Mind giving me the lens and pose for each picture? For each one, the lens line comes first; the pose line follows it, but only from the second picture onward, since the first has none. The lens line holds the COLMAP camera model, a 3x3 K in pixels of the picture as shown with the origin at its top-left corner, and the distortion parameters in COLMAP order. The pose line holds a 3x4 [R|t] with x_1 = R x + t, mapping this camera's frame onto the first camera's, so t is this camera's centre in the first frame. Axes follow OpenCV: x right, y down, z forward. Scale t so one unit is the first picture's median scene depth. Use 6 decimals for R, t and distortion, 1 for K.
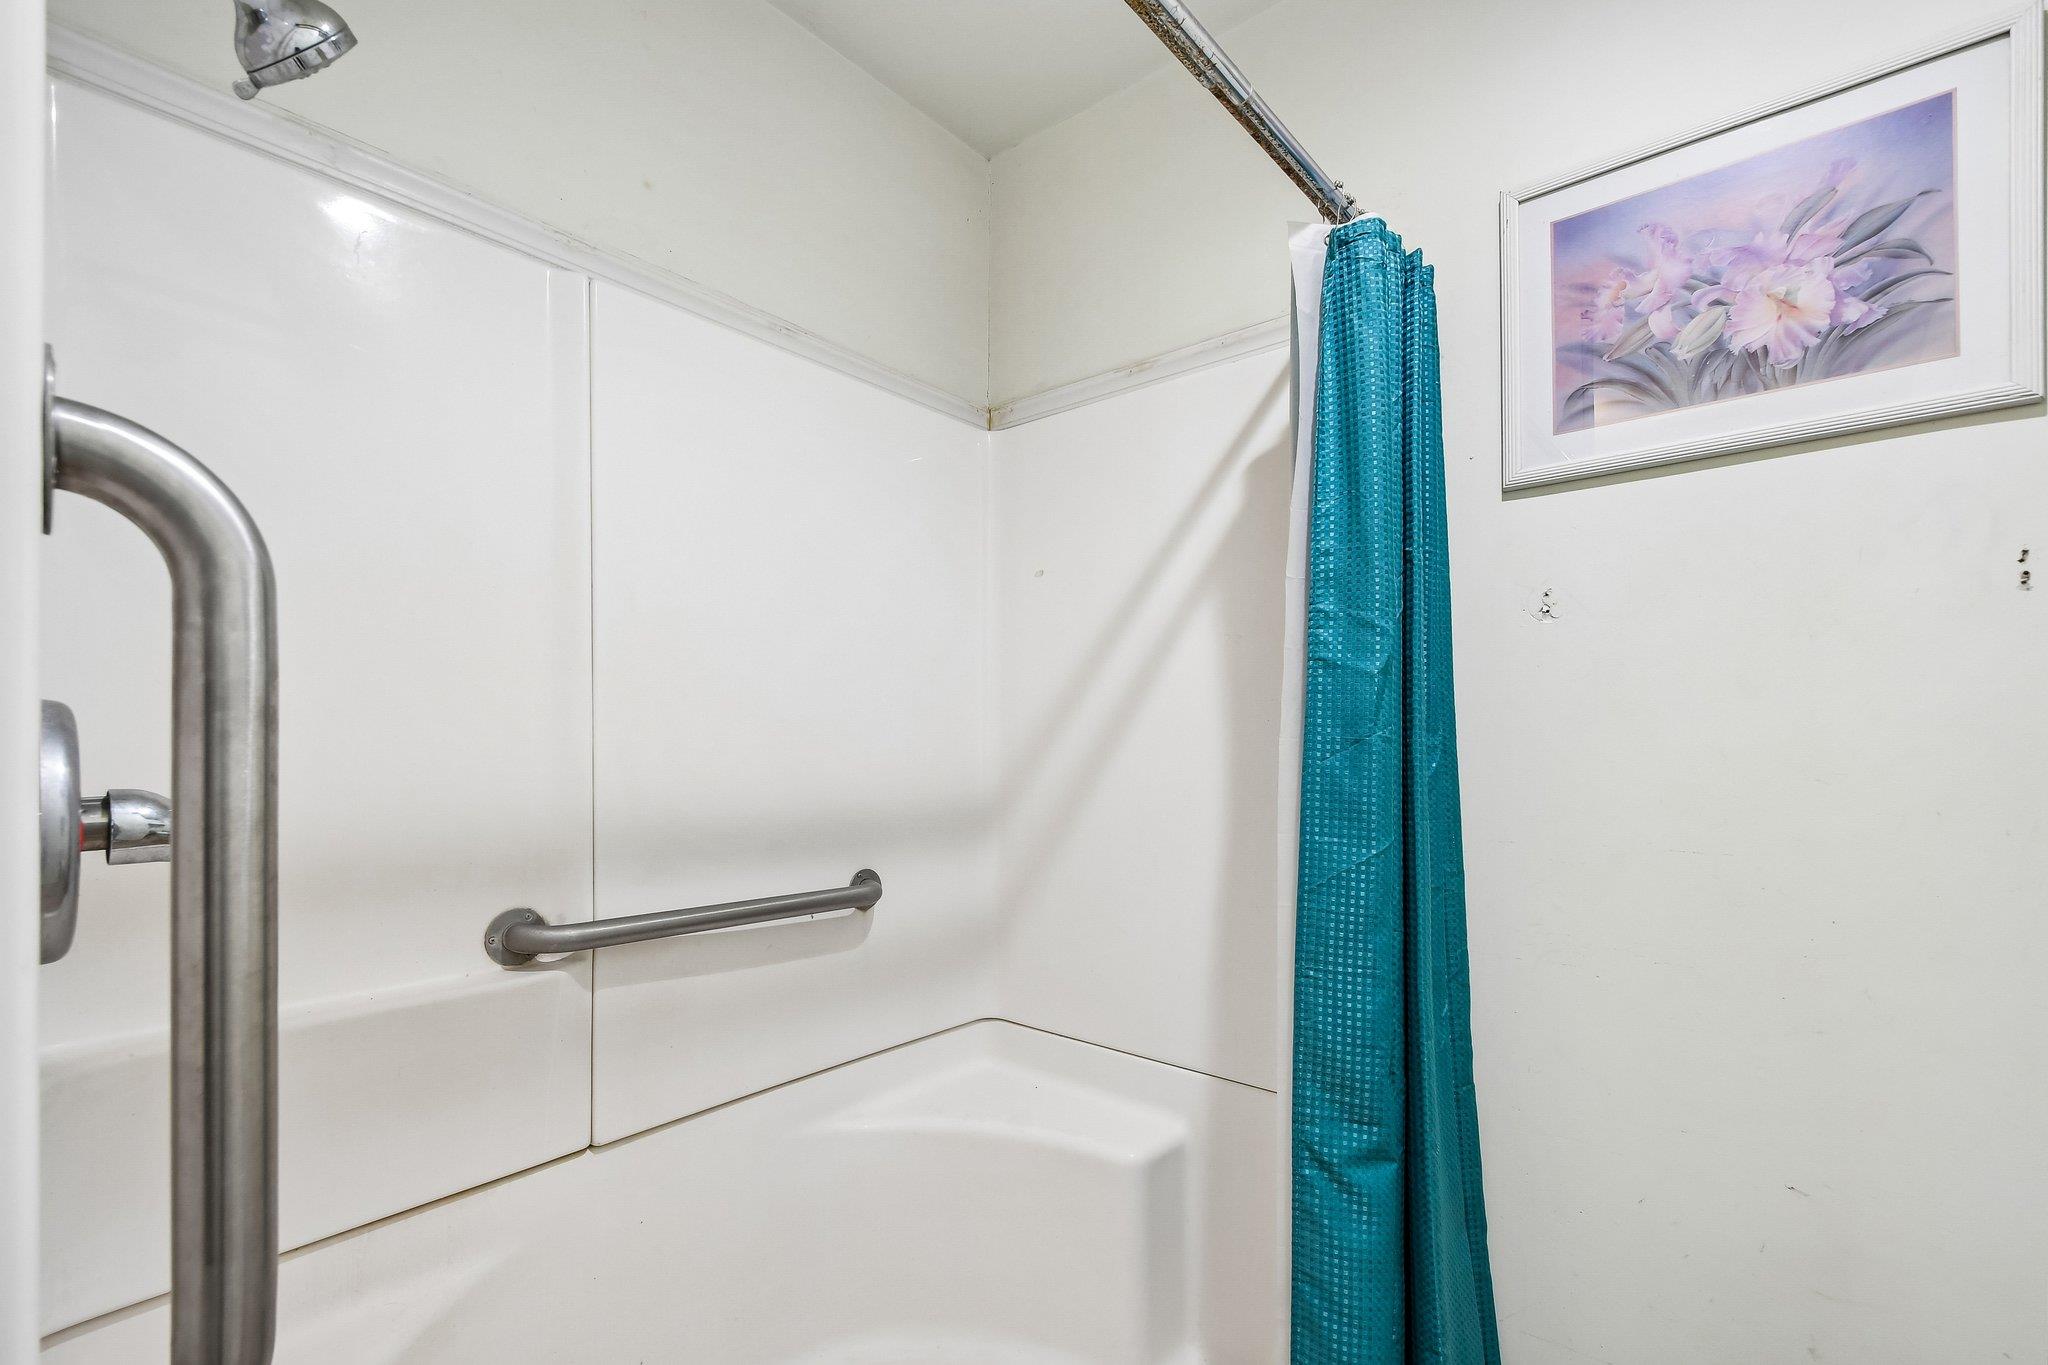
lens RADIAL K [[906.5, 0, 1016.5], [0, 906.5, 744.2], [0, 0, 1]] dist [-0.003721, -0.000569]
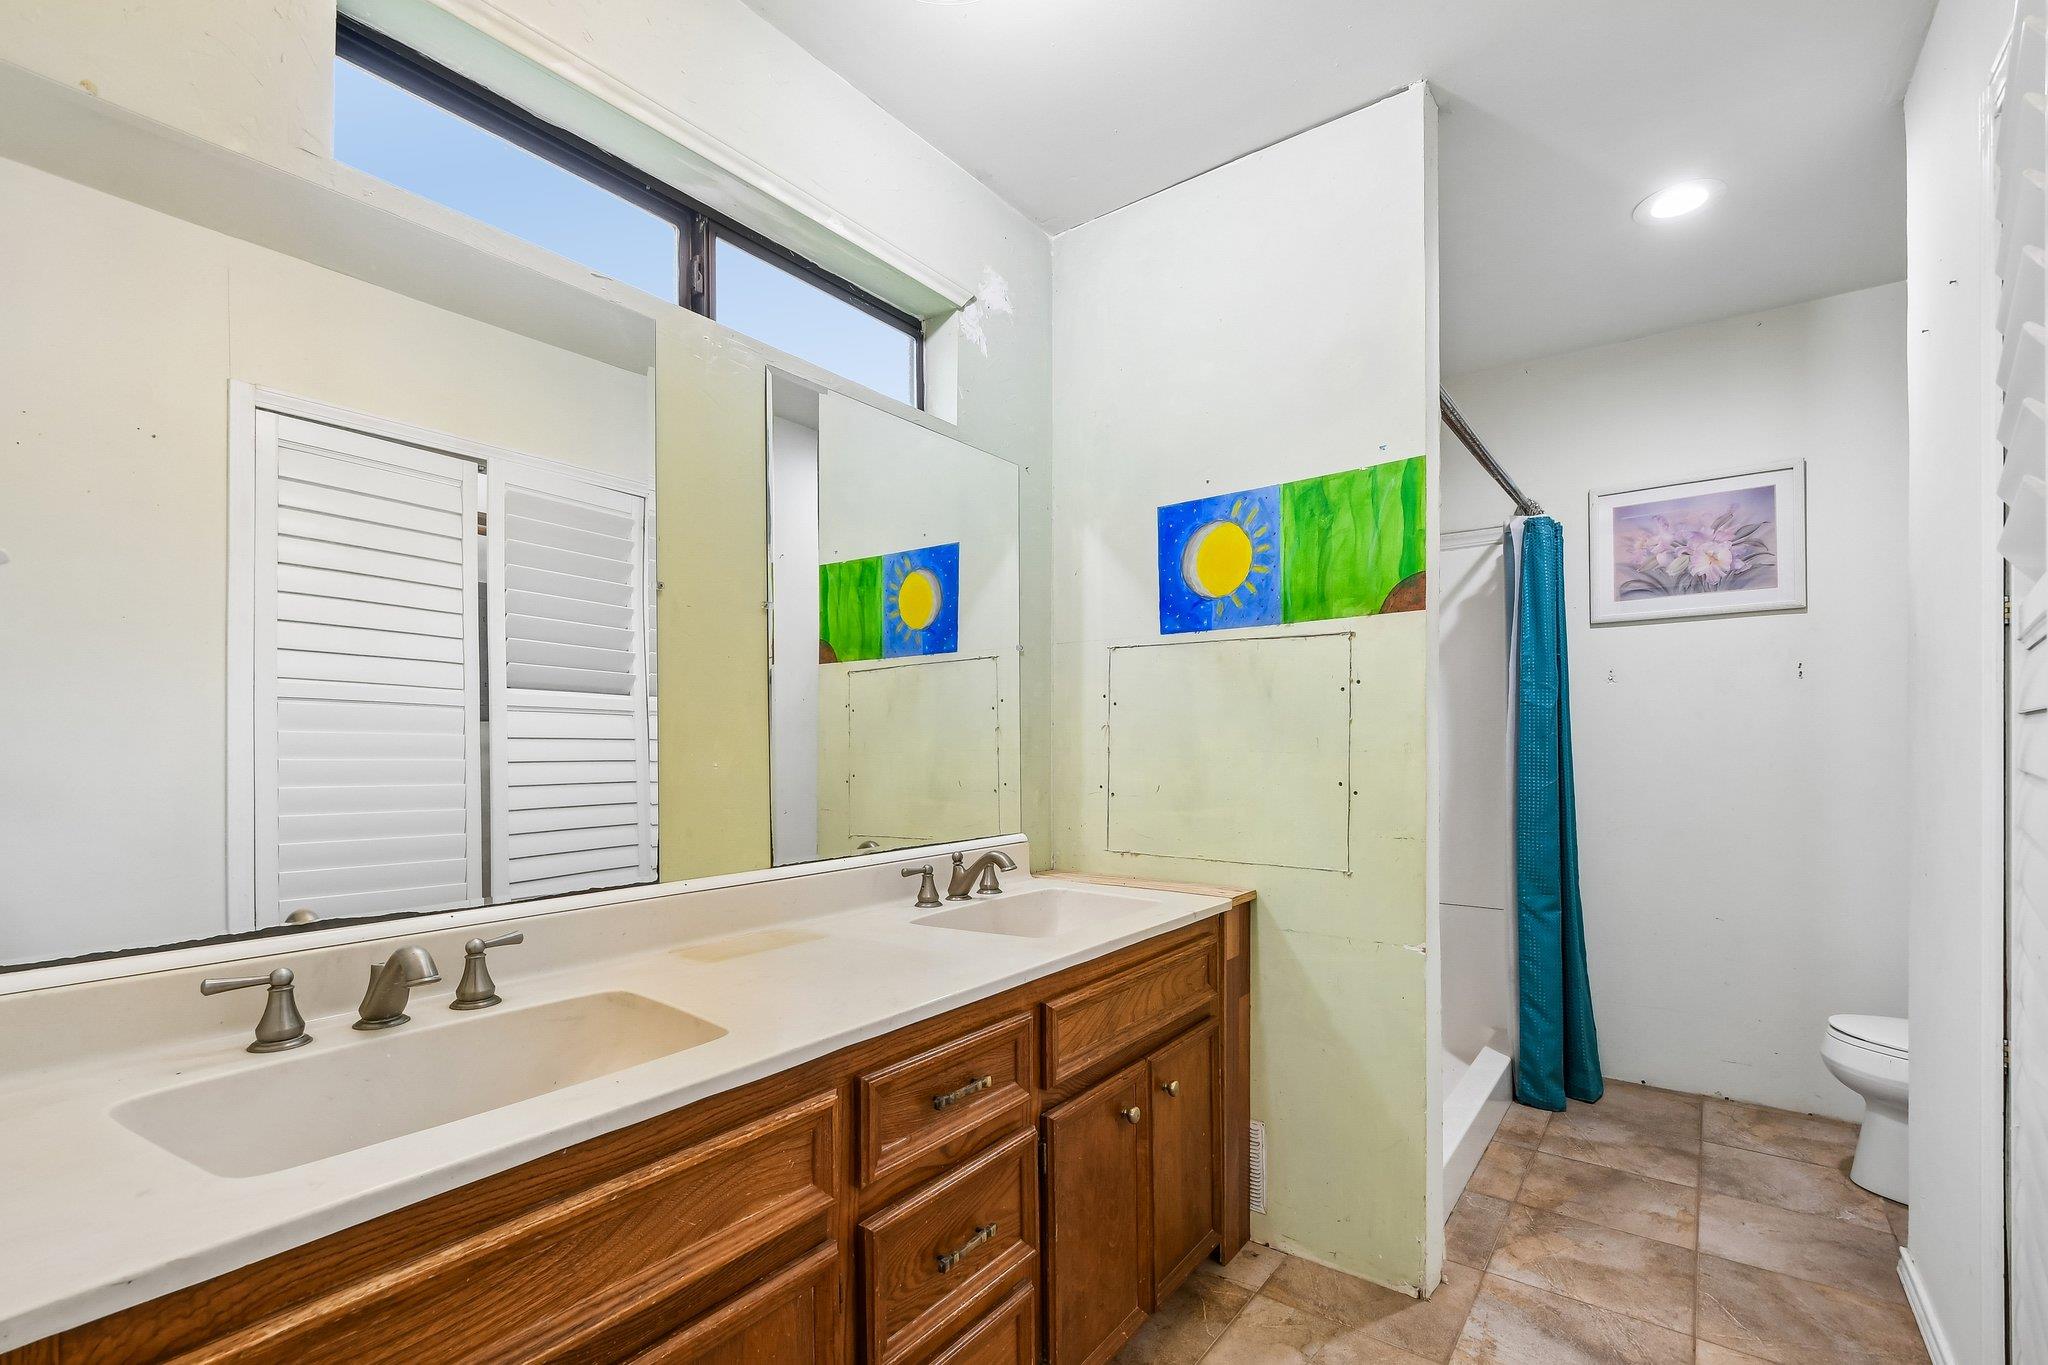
lens RADIAL K [[926.4, 0, 1016.8], [0, 926.4, 744.8], [0, 0, 1]] dist [0.002079, -0.000270]
pose [[0.998101, -0.005398, 0.061354, -1.146912], [0.005183, 0.999980, 0.003652, -0.000477], [-0.061372, -0.003327, 0.998109, -1.346181]]
